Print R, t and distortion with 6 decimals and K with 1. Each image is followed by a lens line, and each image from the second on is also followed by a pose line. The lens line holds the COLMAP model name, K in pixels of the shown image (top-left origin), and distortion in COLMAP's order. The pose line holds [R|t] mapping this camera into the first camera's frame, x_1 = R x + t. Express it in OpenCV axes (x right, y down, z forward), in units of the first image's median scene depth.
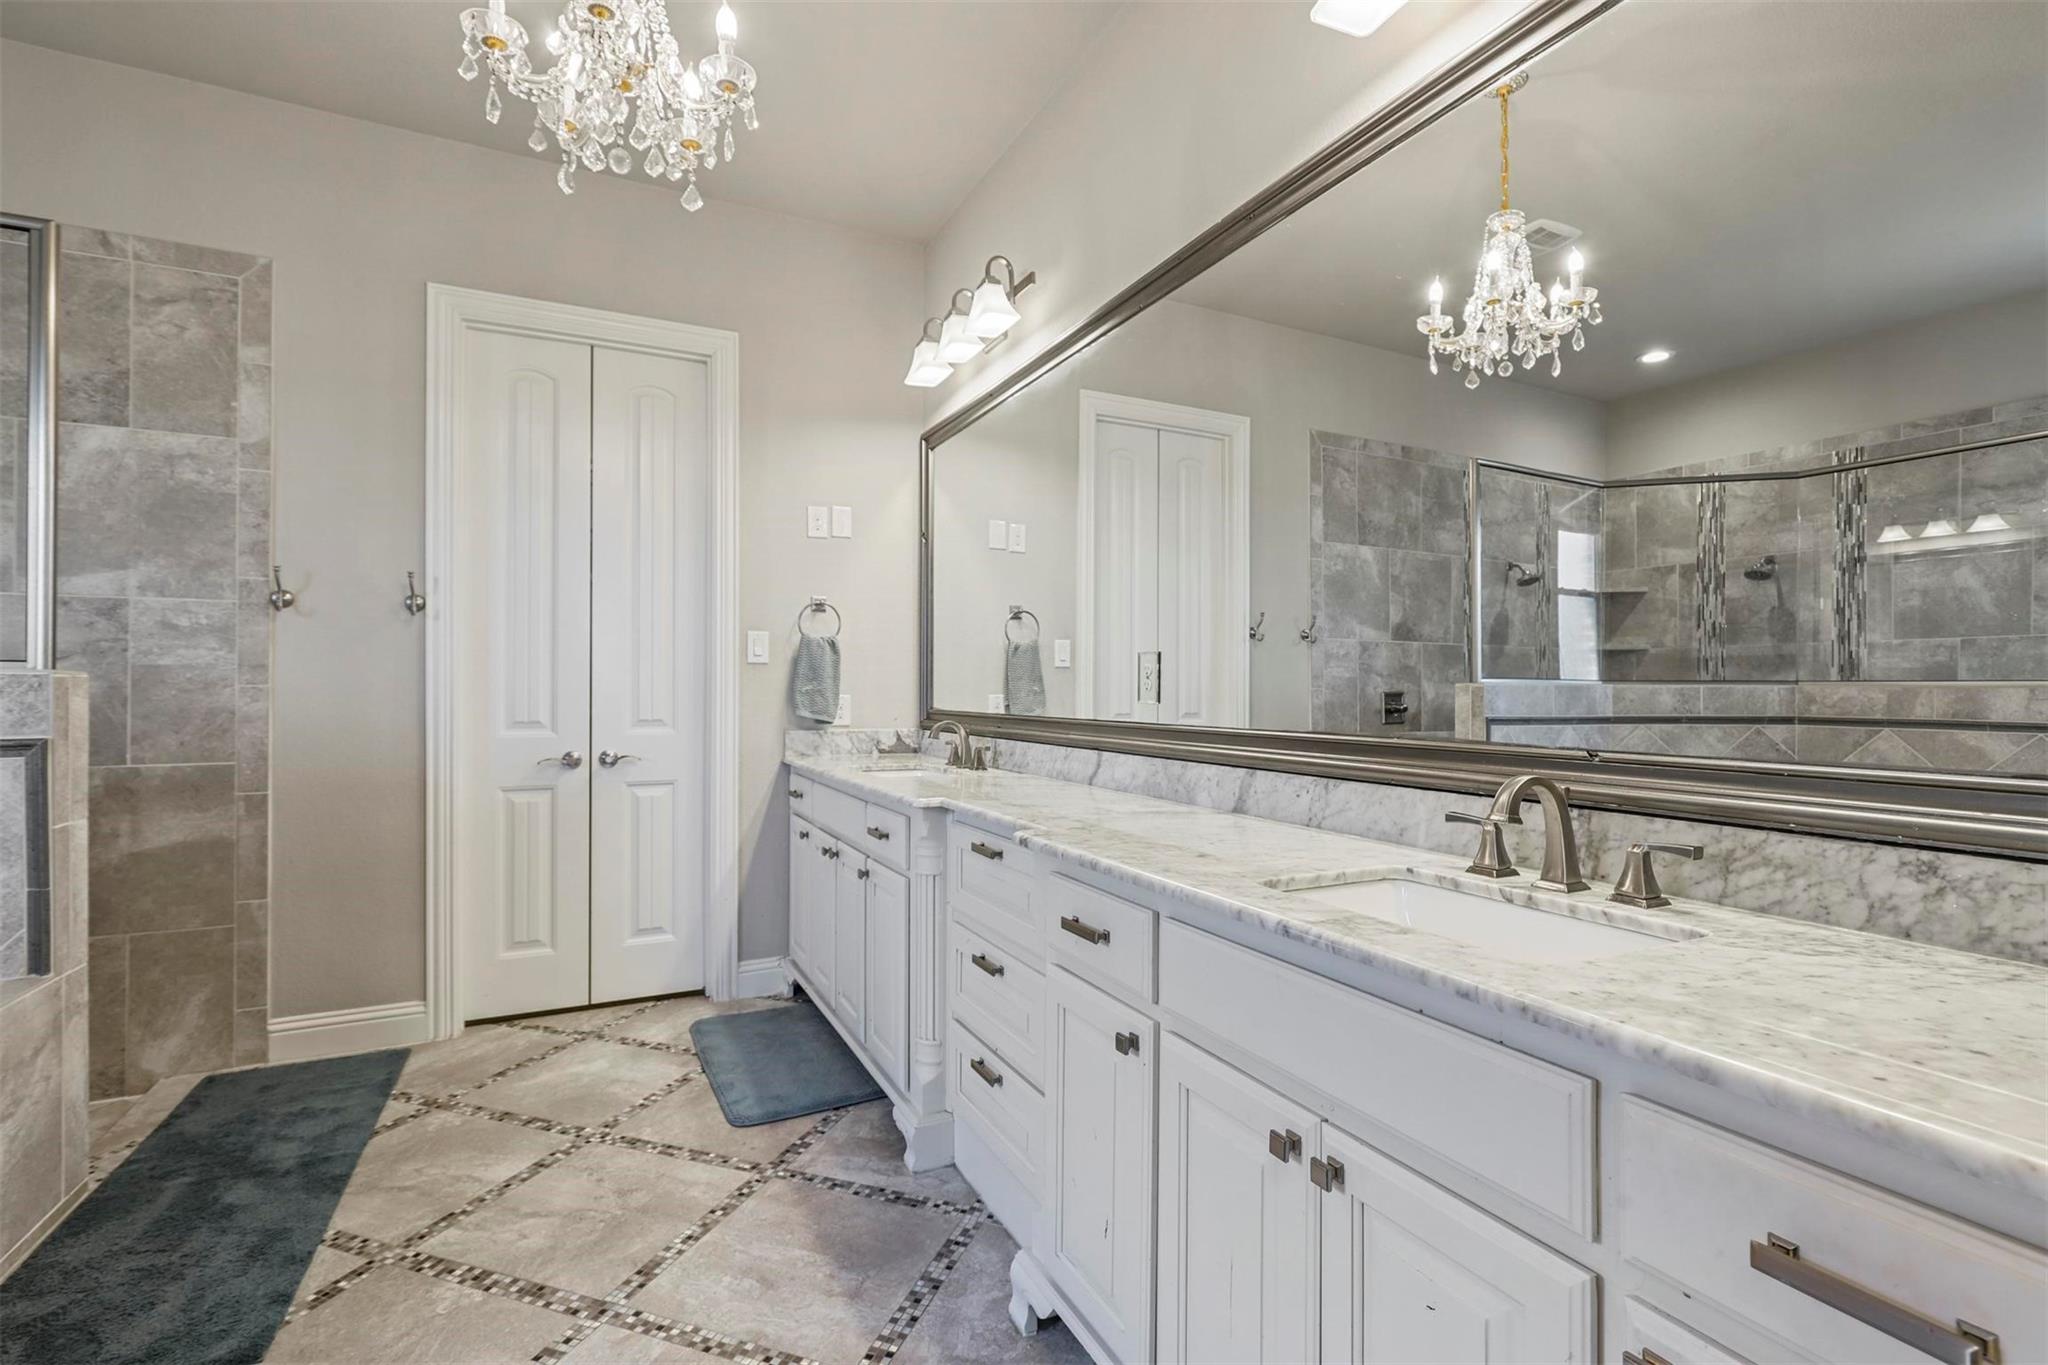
lens RADIAL K [[935.6, 0, 1033.4], [0, 935.6, 684.3], [0, 0, 1]] dist [-0.002733, 0.002509]
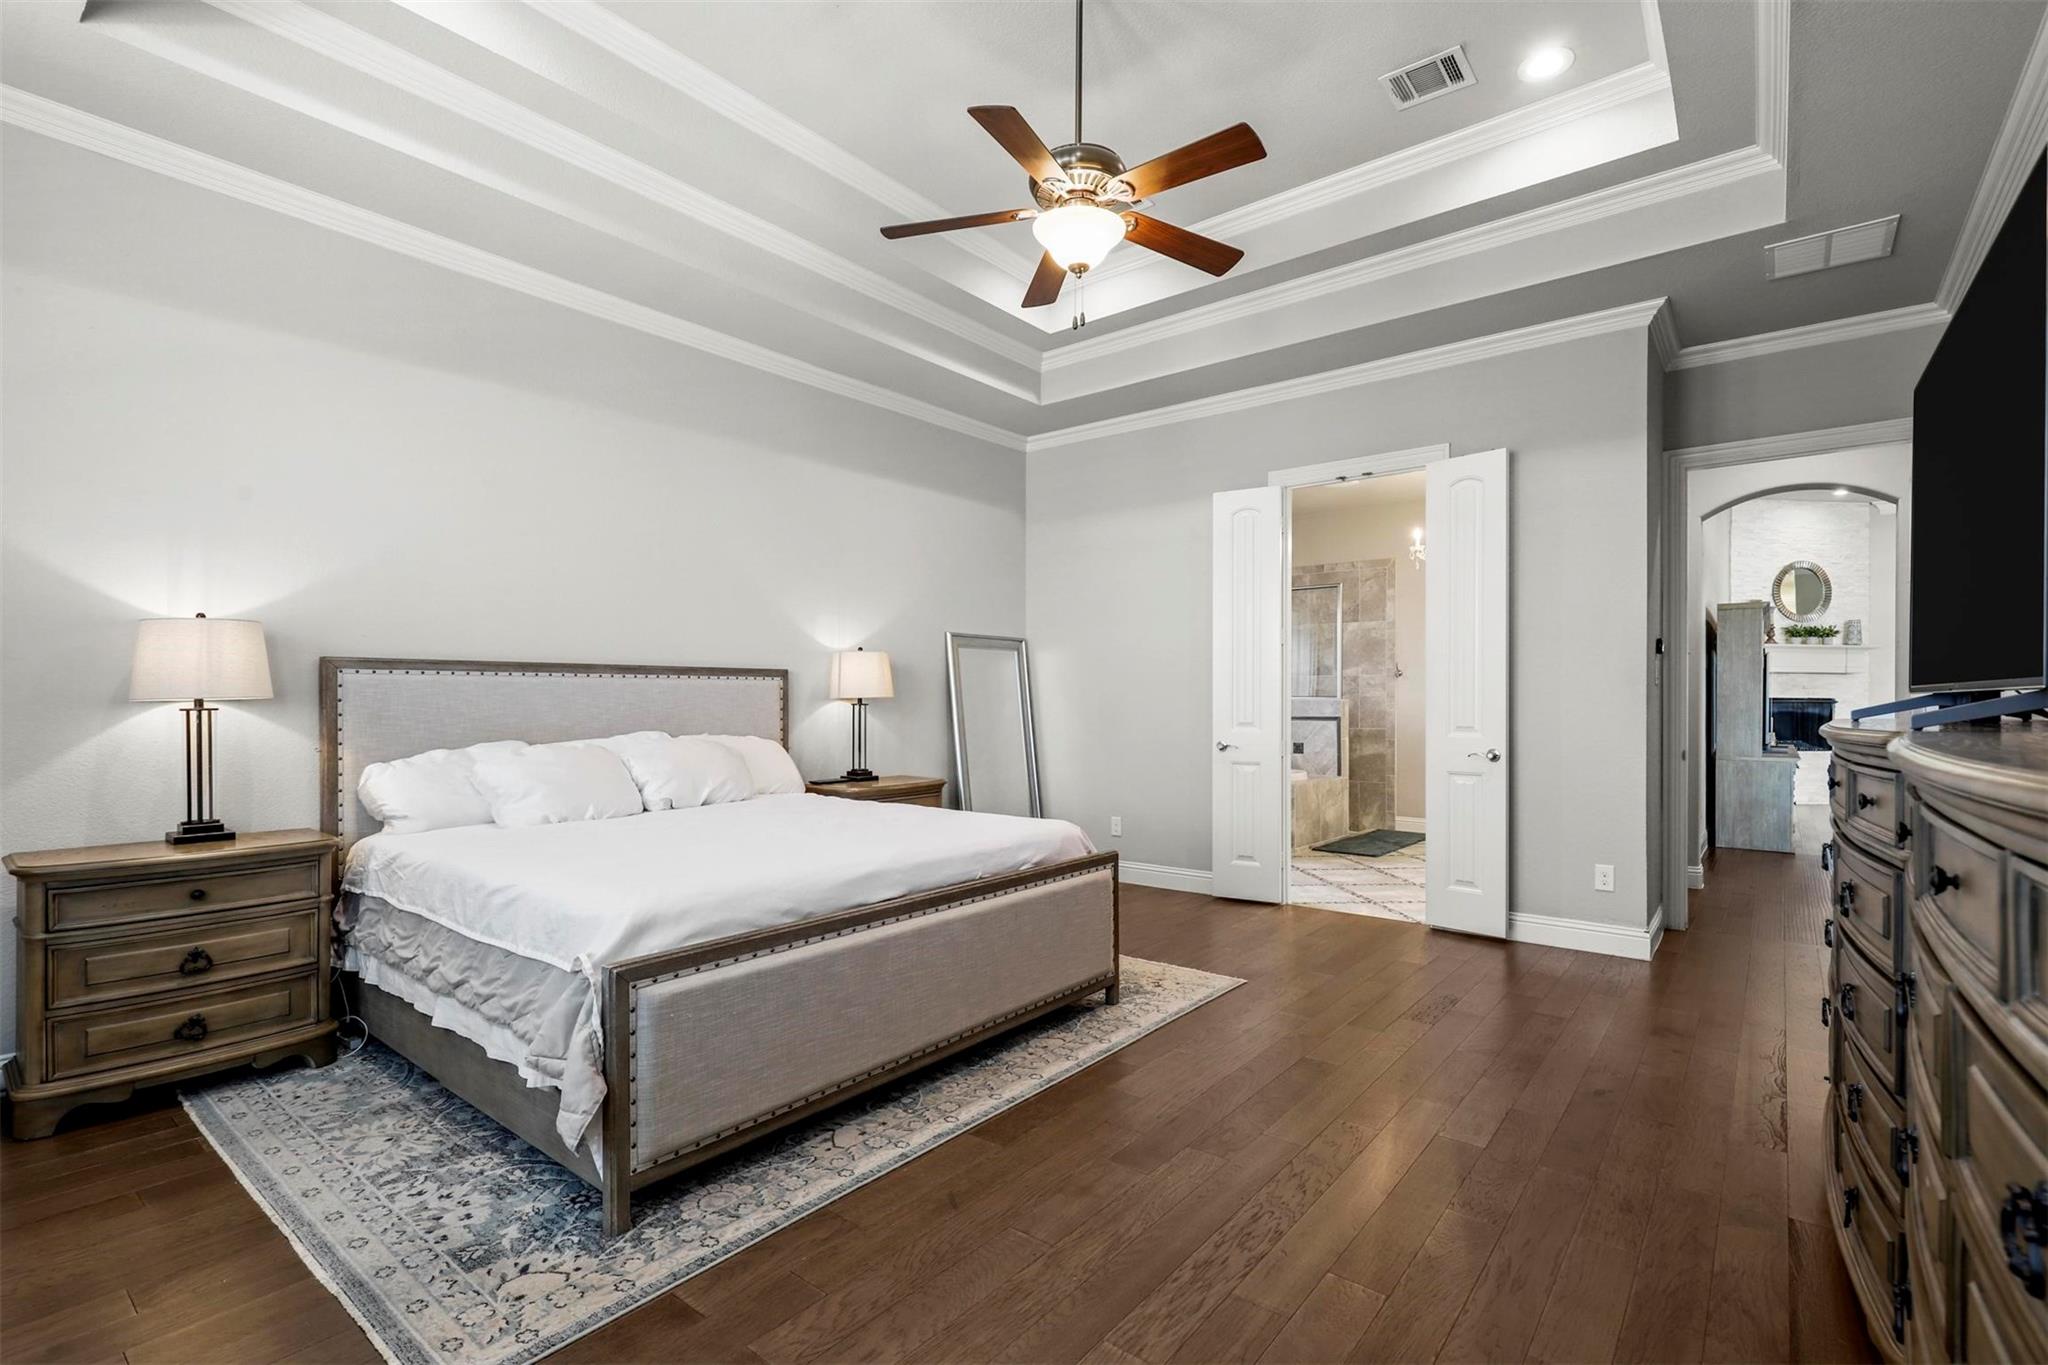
lens RADIAL K [[935.6, 0, 1034.4], [0, 935.6, 699.1], [0, 0, 1]] dist [-0.002733, 0.002509]
pose [[0.425880, -0.006220, -0.904758, 1.378667], [0.000819, 0.999979, -0.006489, 0.007126], [0.904779, 0.002023, 0.425876, -1.295878]]
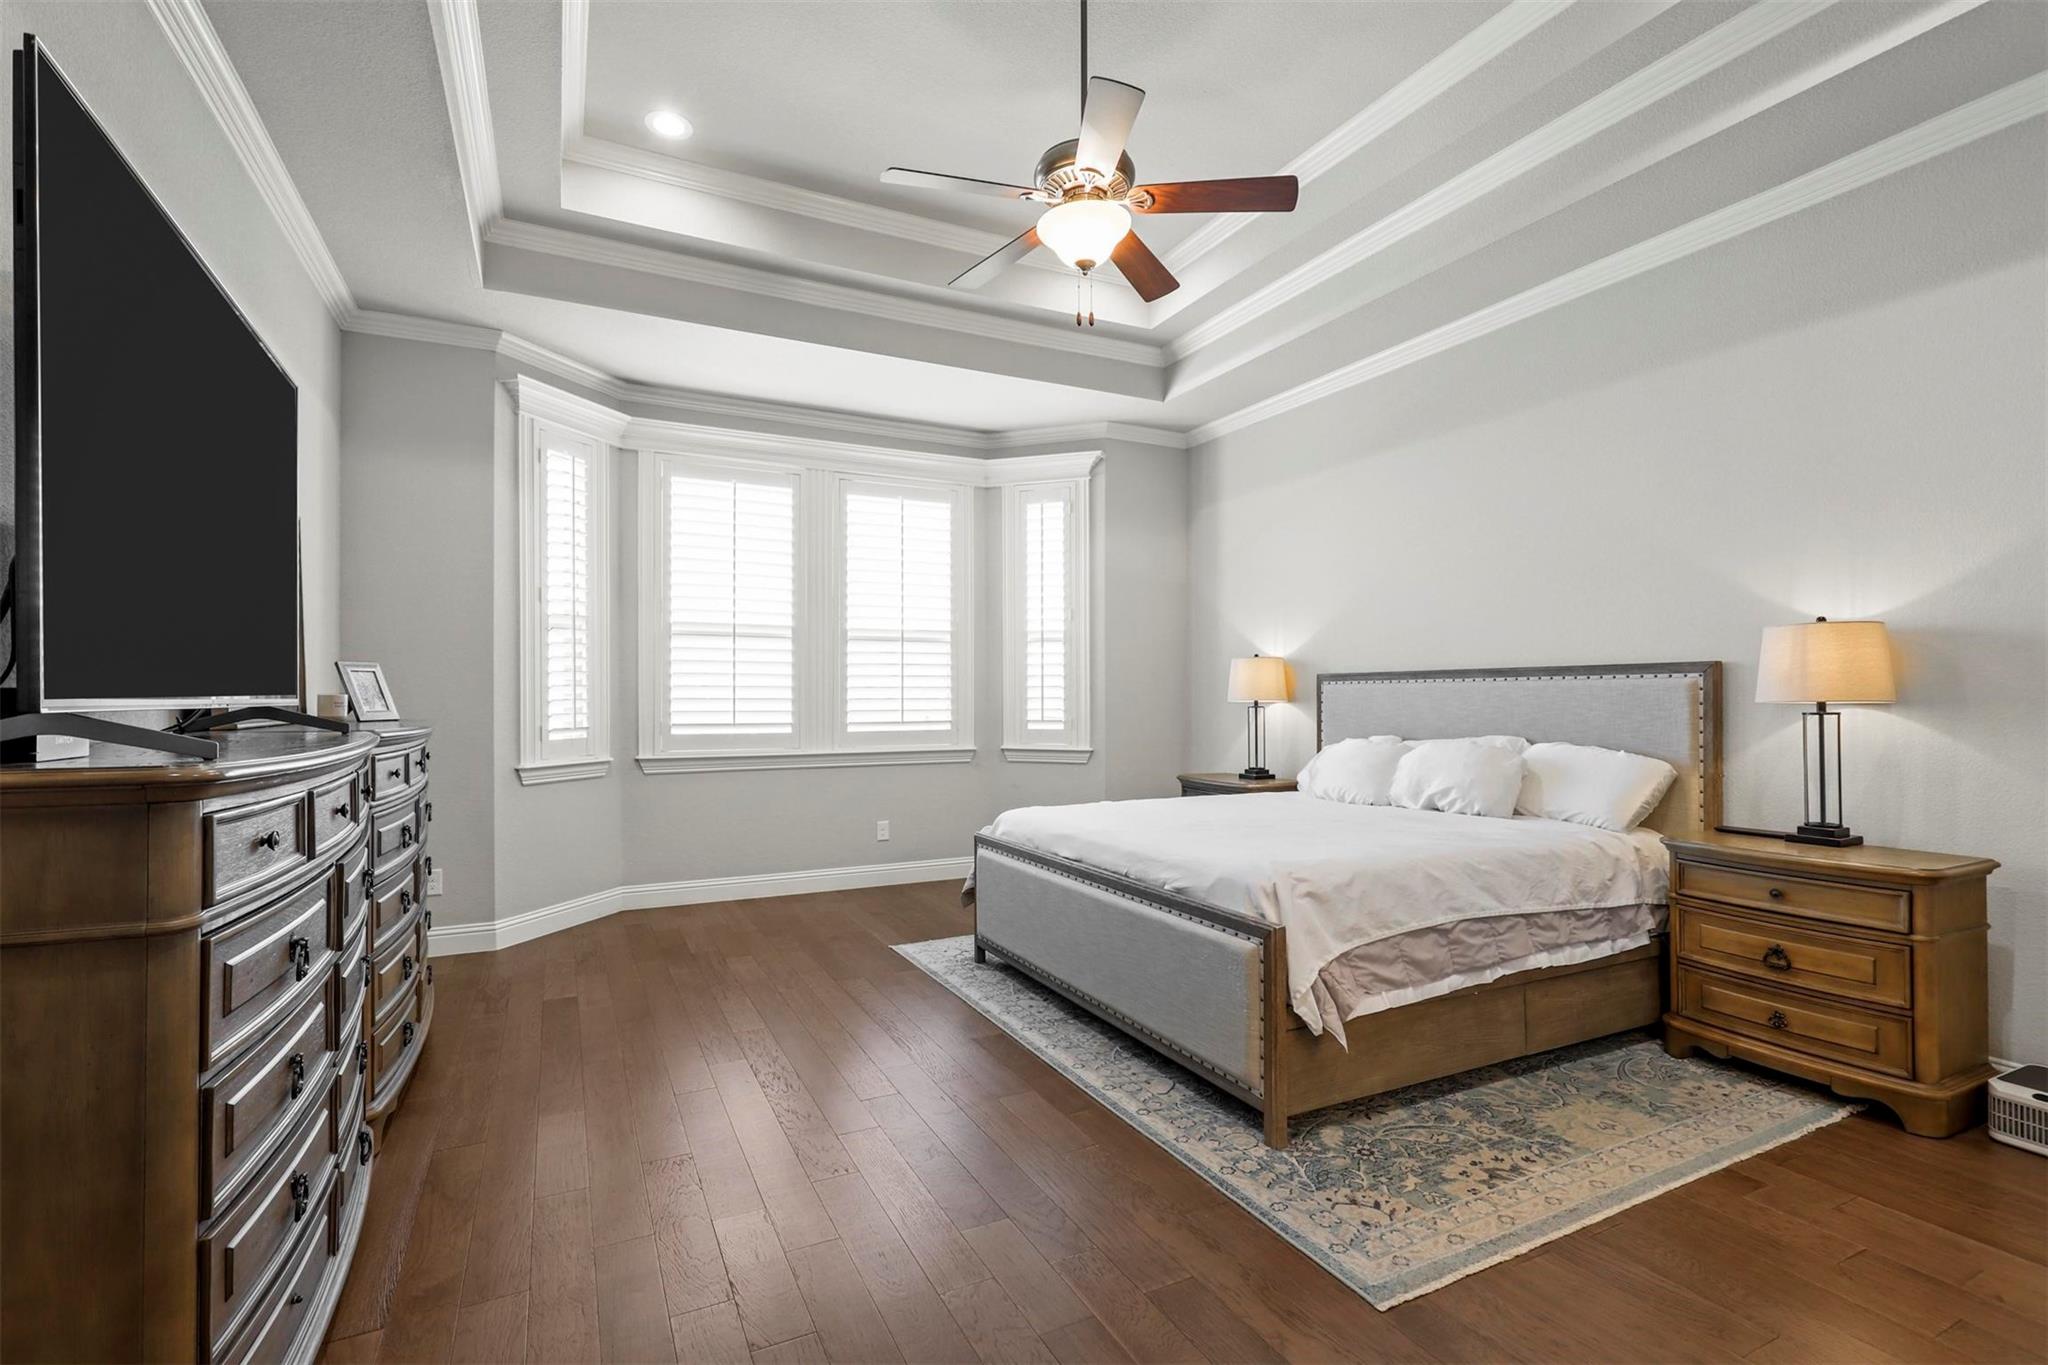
lens RADIAL K [[935.6, 0, 1027.3], [0, 935.6, 693.5], [0, 0, 1]] dist [-0.002733, 0.002509]
pose [[-0.999991, -0.001714, -0.003976, 0.529844], [-0.001704, 0.999995, -0.002582, -0.011939], [0.003980, -0.002575, -0.999989, 0.192900]]
